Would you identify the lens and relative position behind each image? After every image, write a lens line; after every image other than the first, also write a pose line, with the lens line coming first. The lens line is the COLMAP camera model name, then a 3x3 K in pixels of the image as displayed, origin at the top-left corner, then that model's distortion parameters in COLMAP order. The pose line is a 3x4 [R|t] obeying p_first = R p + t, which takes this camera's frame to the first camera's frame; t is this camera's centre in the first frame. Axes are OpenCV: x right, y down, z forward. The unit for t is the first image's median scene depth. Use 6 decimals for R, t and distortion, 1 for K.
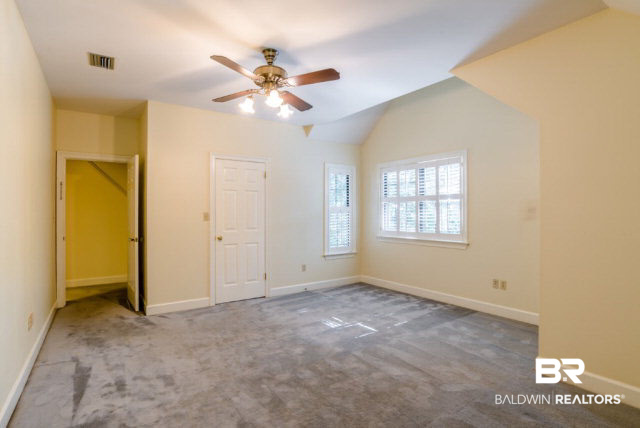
lens RADIAL K [[331.9, 0, 320.0], [0, 331.9, 214.0], [0, 0, 1]] dist [-0.039603, 0.000384]
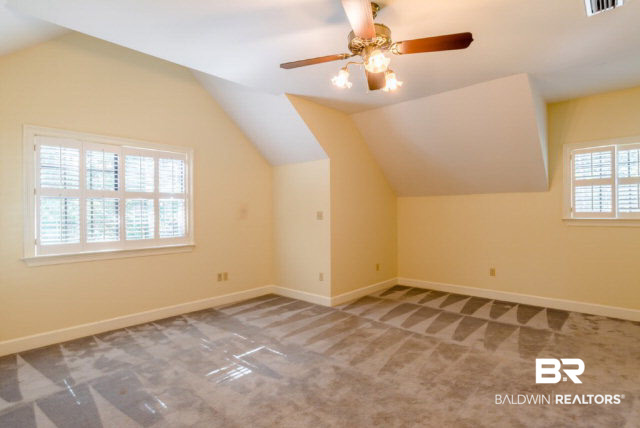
lens RADIAL K [[331.9, 0, 320.0], [0, 331.9, 214.0], [0, 0, 1]] dist [-0.039603, 0.000384]
pose [[-0.225514, -0.000813, 0.974240, -0.579557], [0.011493, 0.999928, 0.003495, -0.001804], [-0.974172, 0.011985, -0.225488, 0.842644]]
